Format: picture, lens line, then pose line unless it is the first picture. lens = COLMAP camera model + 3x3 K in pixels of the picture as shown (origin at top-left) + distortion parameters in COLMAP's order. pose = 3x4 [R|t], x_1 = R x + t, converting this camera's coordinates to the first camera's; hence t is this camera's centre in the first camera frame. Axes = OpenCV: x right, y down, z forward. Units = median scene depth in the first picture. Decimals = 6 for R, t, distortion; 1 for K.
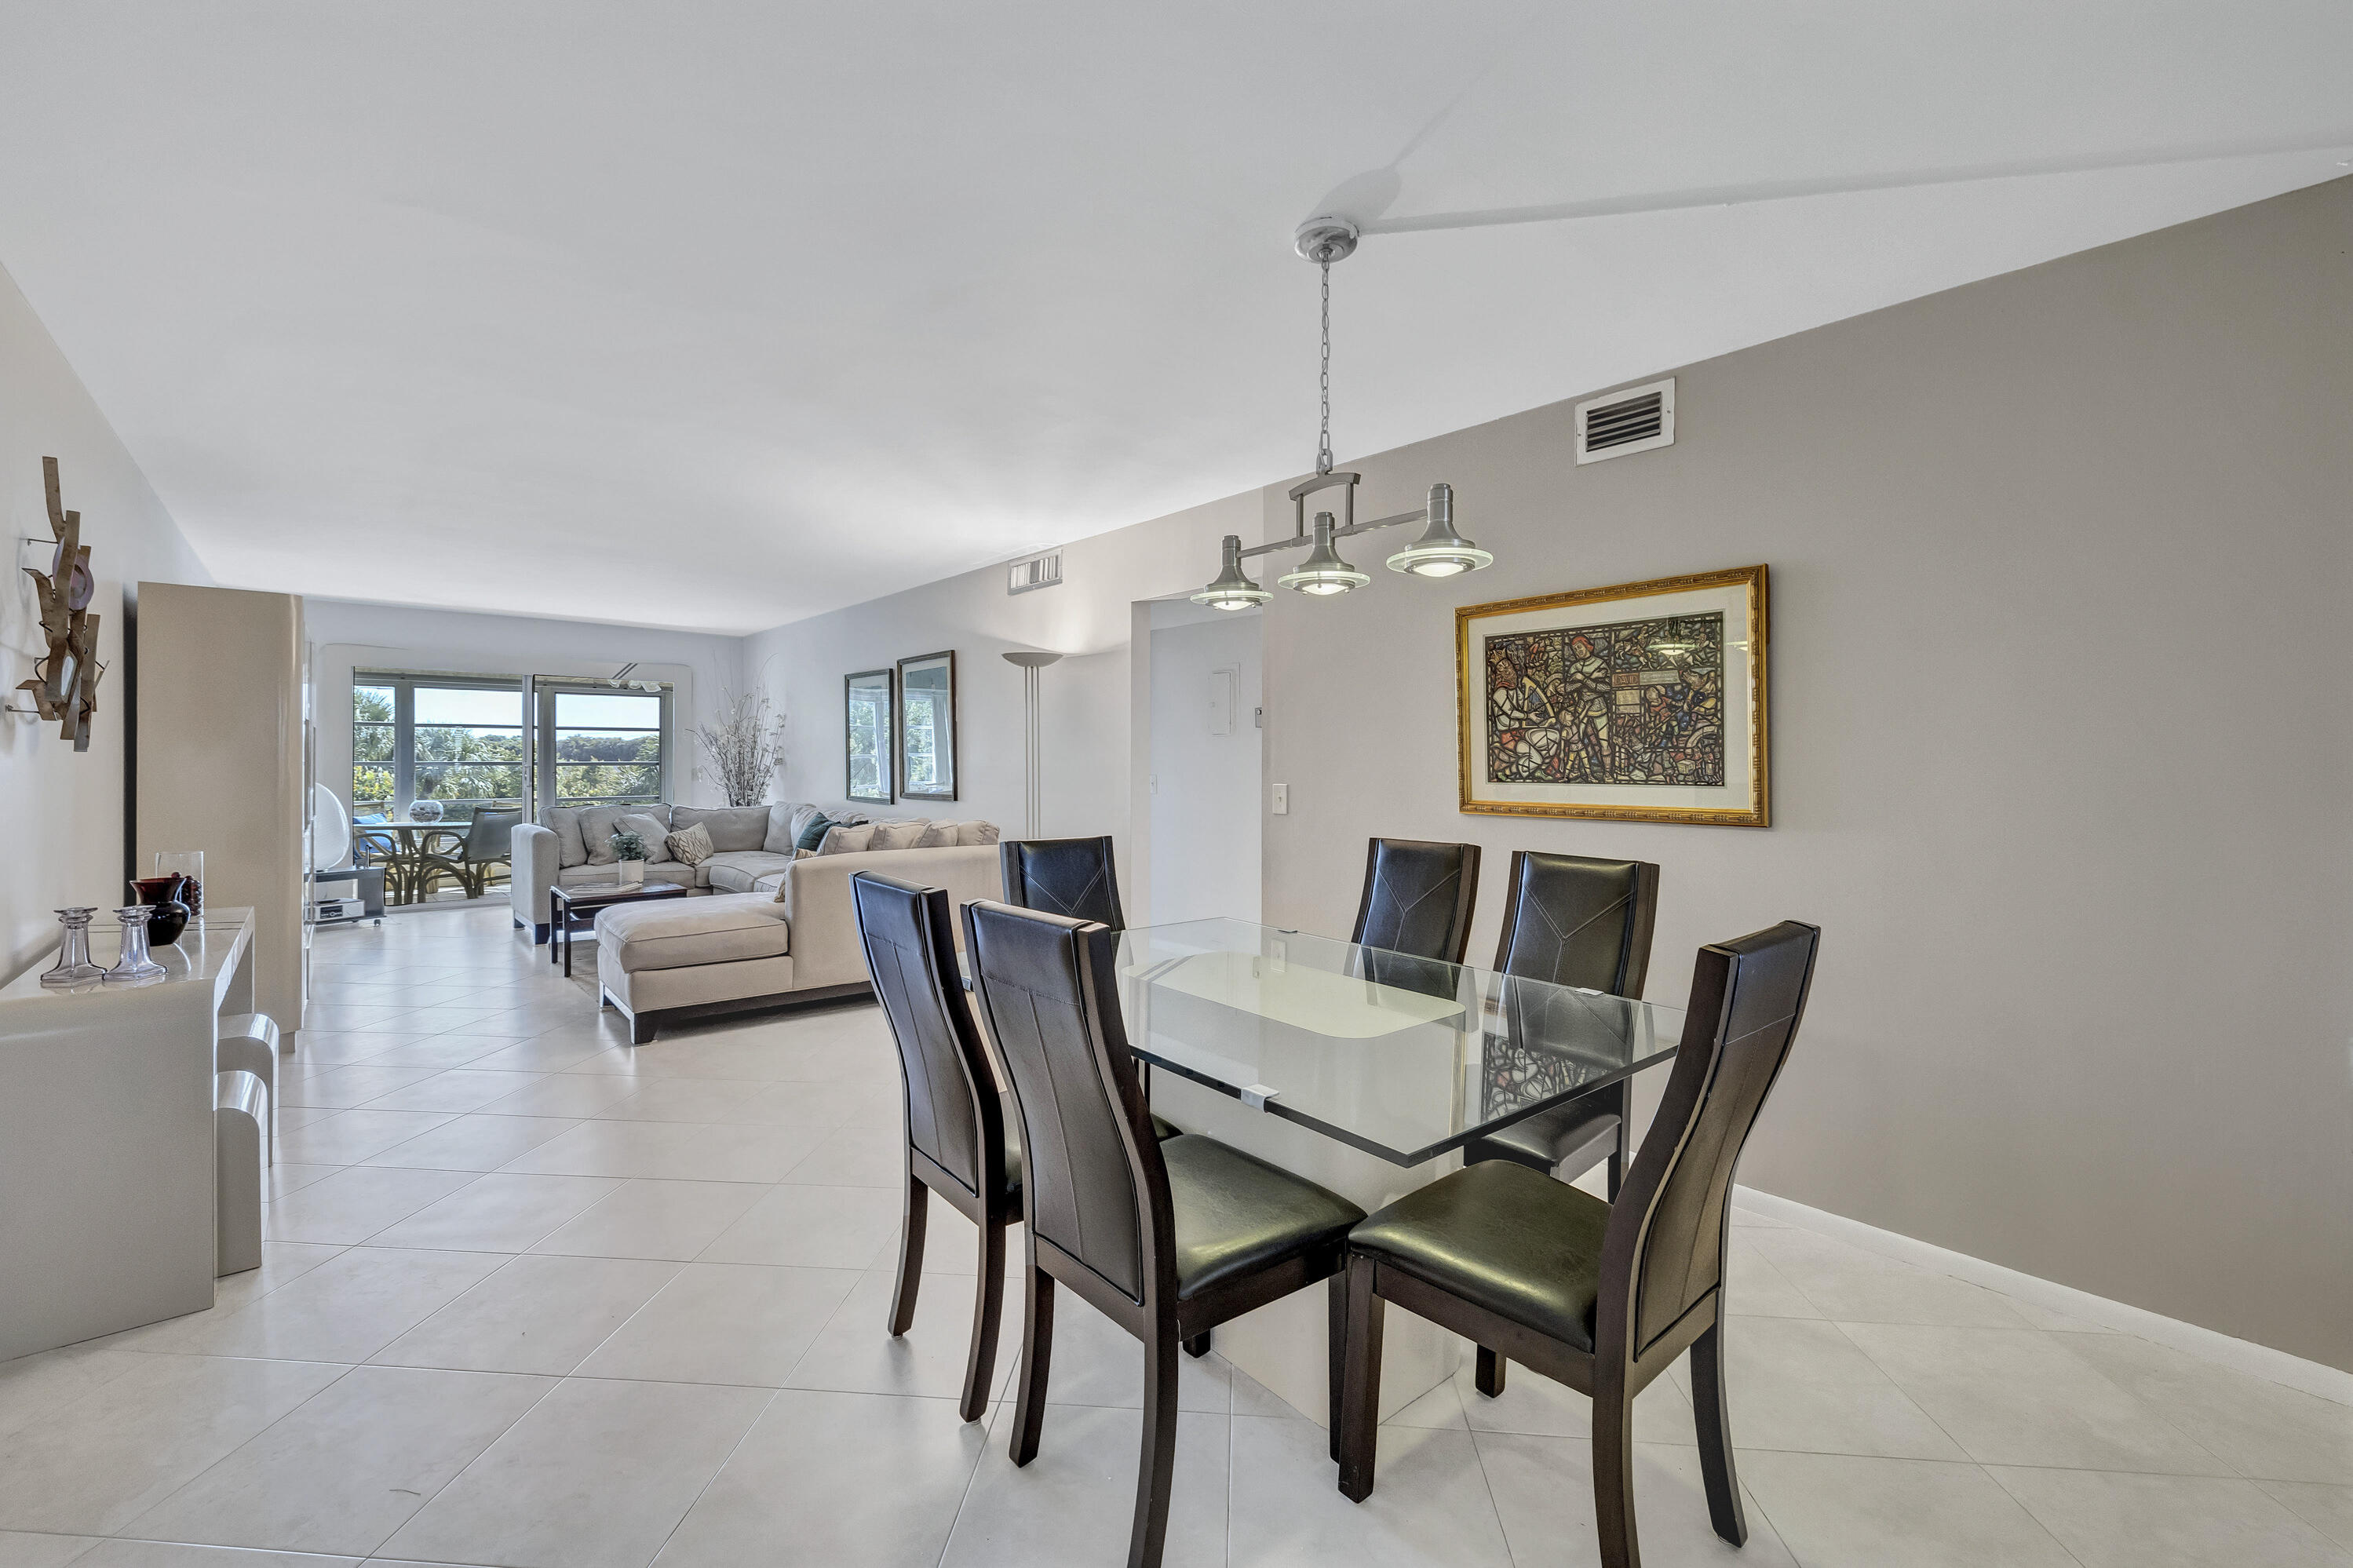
lens RADIAL K [[989.5, 0, 1171.2], [0, 989.5, 760.6], [0, 0, 1]] dist [-0.000815, 0.000237]
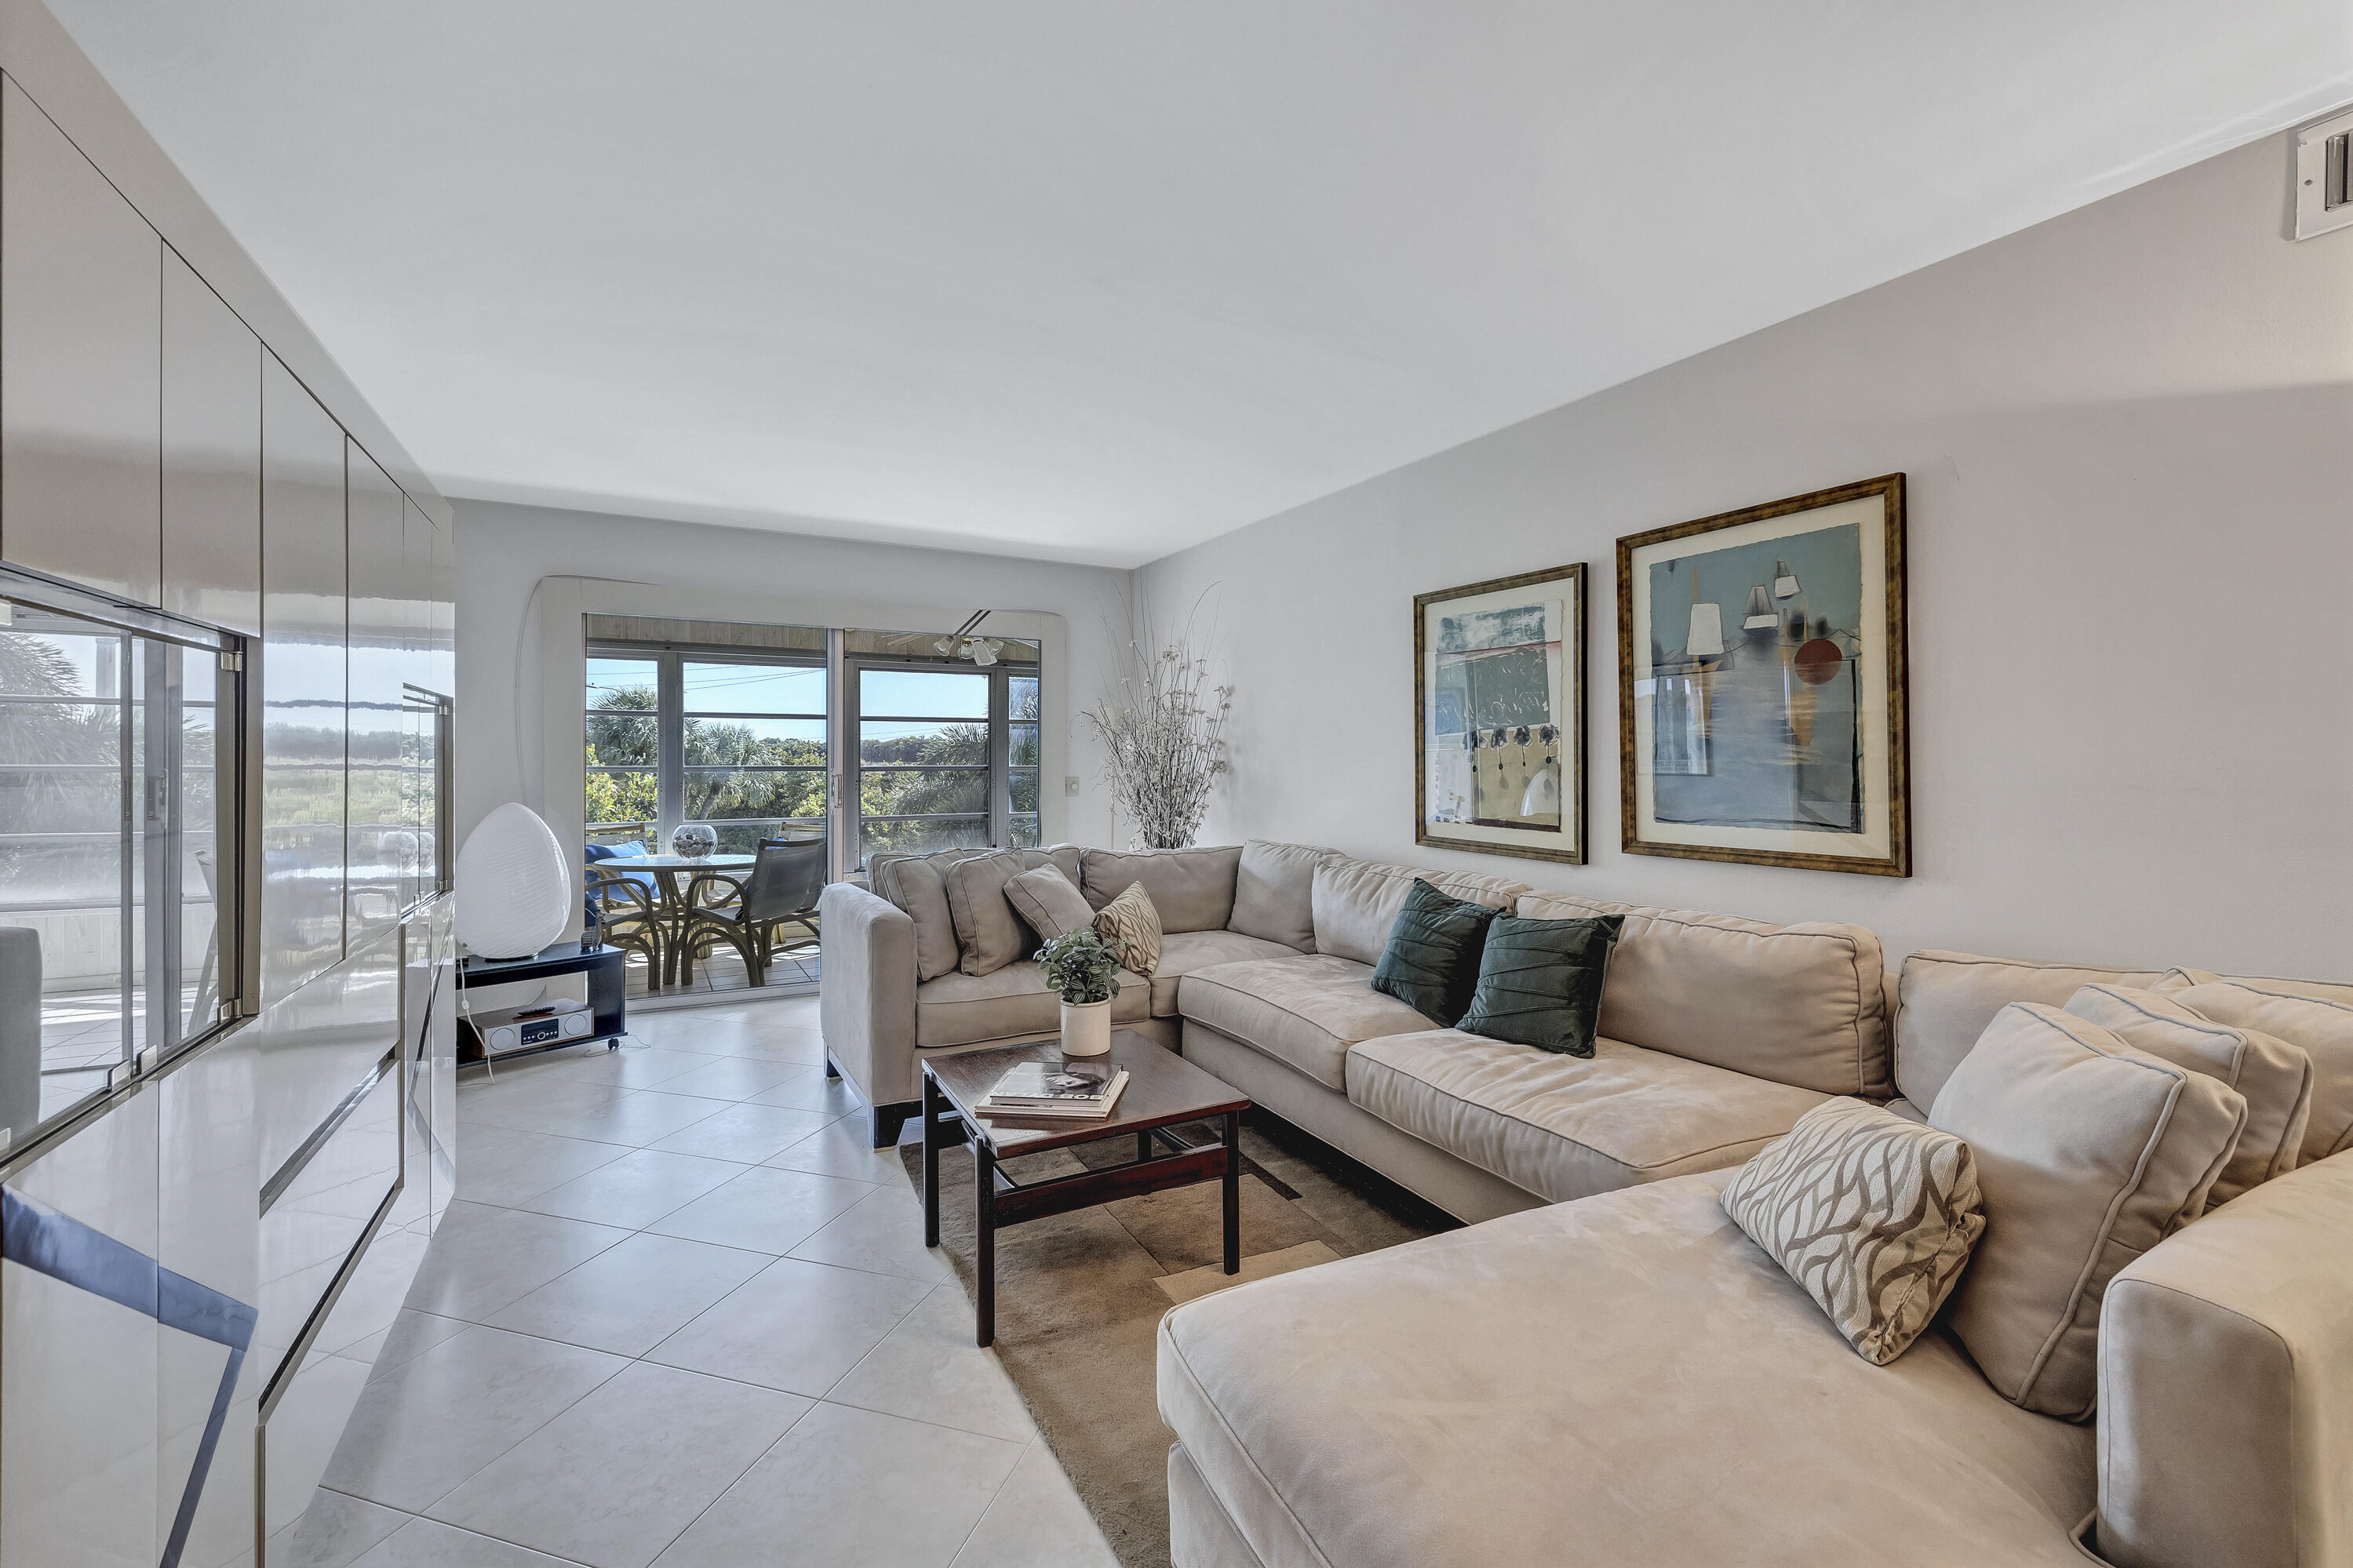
lens RADIAL K [[989.4, 0, 1171.2], [0, 989.4, 760.6], [0, 0, 1]] dist [-0.000815, 0.000237]
pose [[0.976999, -0.000638, -0.213241, -0.786782], [0.000400, 0.999999, -0.001160, -0.005689], [0.213242, 0.001048, 0.976999, 1.103397]]
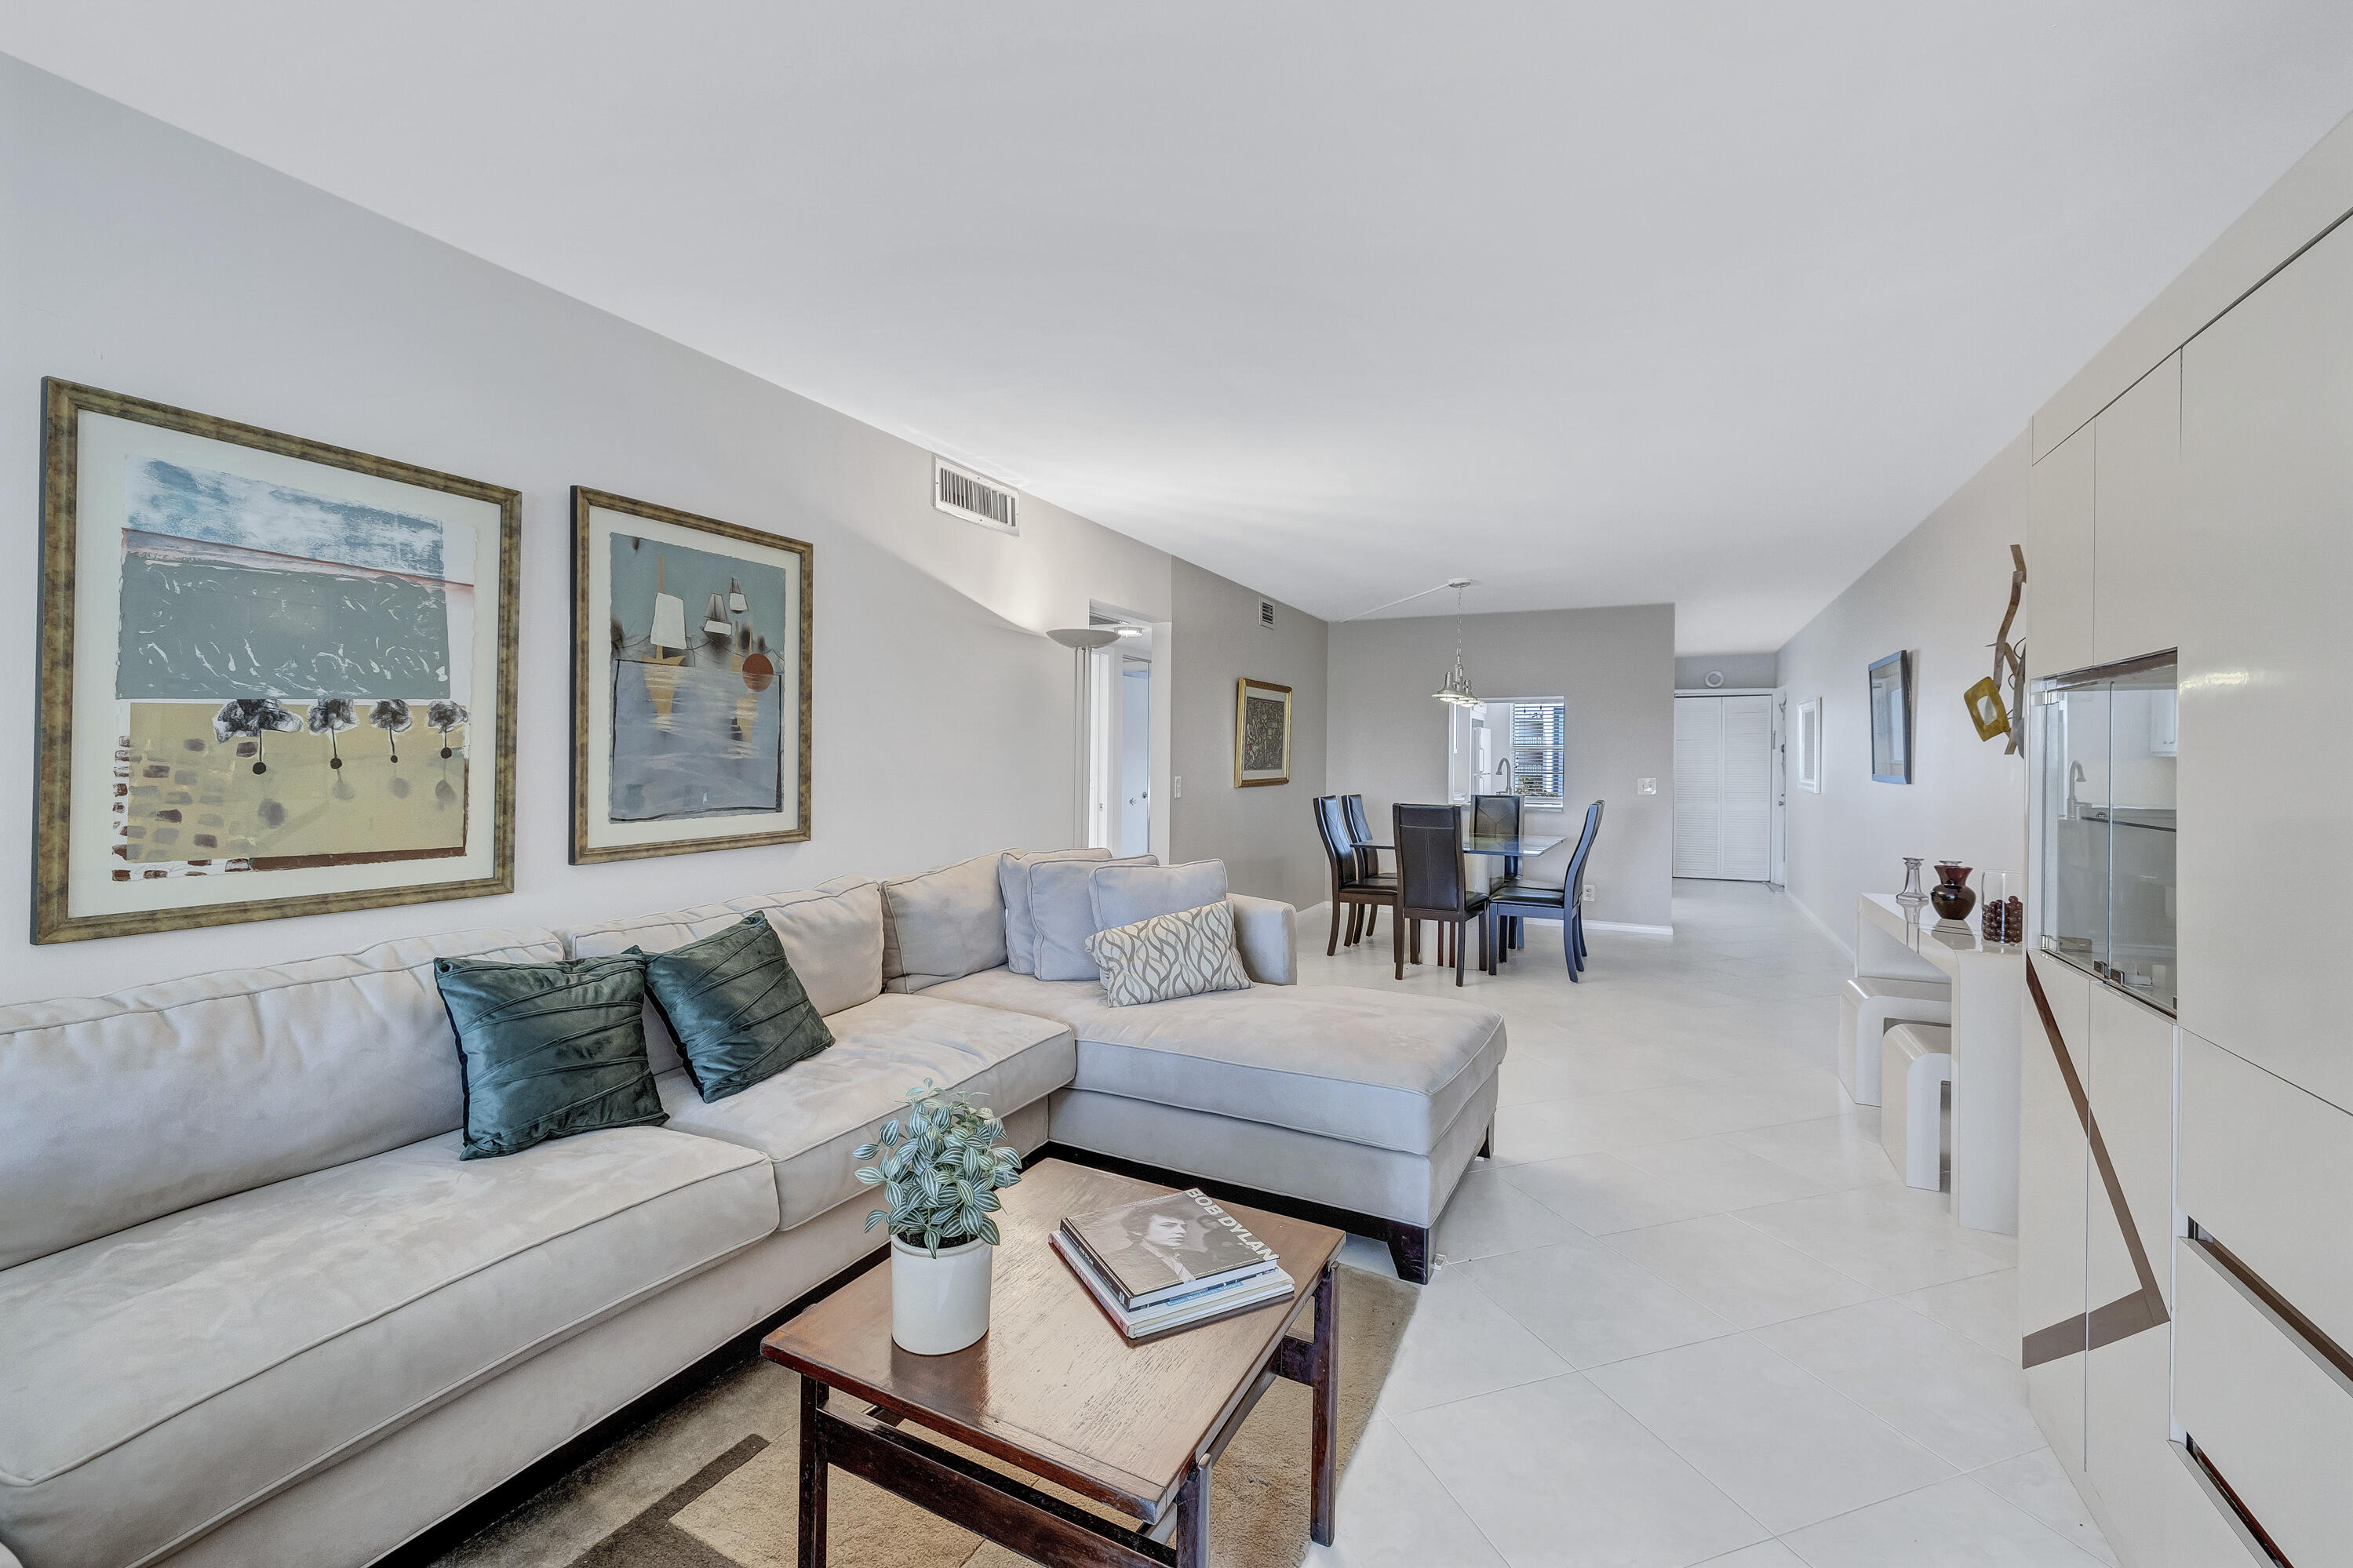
lens RADIAL K [[979.9, 0, 1175.3], [0, 979.9, 762.9], [0, 0, 1]] dist [-0.000459, 0.000243]
pose [[-0.398449, -0.011817, 0.917114, -1.447252], [-0.007931, 0.999924, 0.009438, -0.010763], [-0.917156, -0.003513, -0.398513, 1.962023]]
